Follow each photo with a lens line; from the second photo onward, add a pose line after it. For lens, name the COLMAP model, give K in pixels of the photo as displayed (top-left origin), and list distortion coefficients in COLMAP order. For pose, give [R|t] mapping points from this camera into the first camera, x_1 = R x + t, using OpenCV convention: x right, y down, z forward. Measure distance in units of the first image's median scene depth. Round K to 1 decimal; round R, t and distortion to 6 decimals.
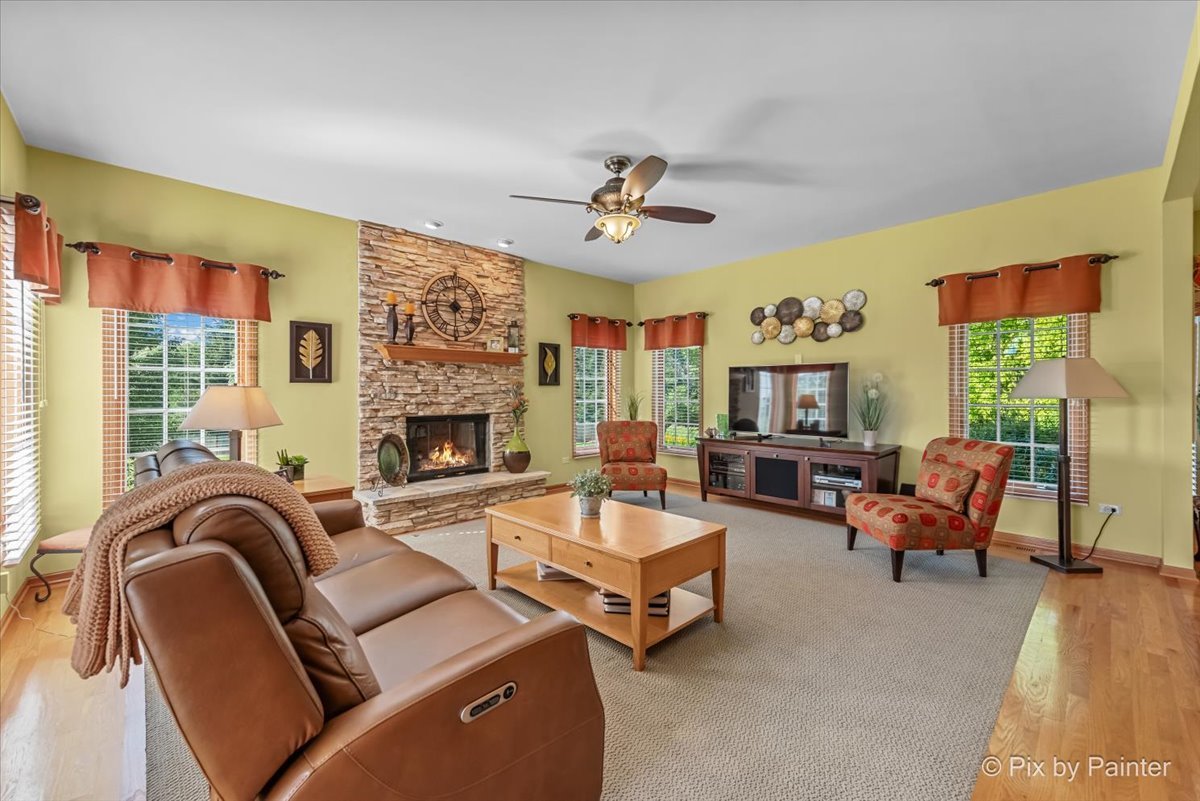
lens RADIAL K [[466.4, 0, 606.5], [0, 466.4, 394.6], [0, 0, 1]] dist [0.014093, 0.000018]
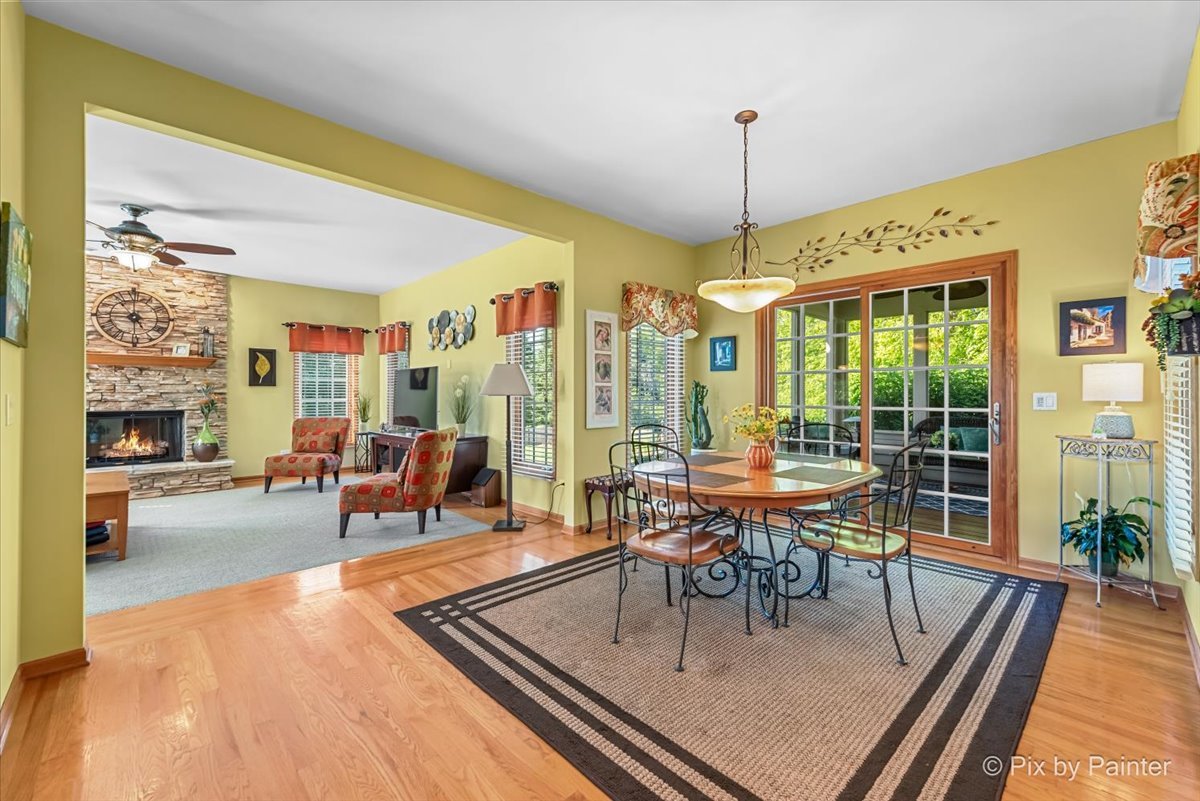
lens RADIAL K [[492.8, 0, 606.0], [0, 492.8, 396.3], [0, 0, 1]] dist [0.027265, -0.001796]
pose [[0.999655, 0.002947, -0.026082, 0.841258], [-0.003075, 0.999983, -0.004853, 0.009594], [0.026067, 0.004931, 0.999648, -0.210824]]
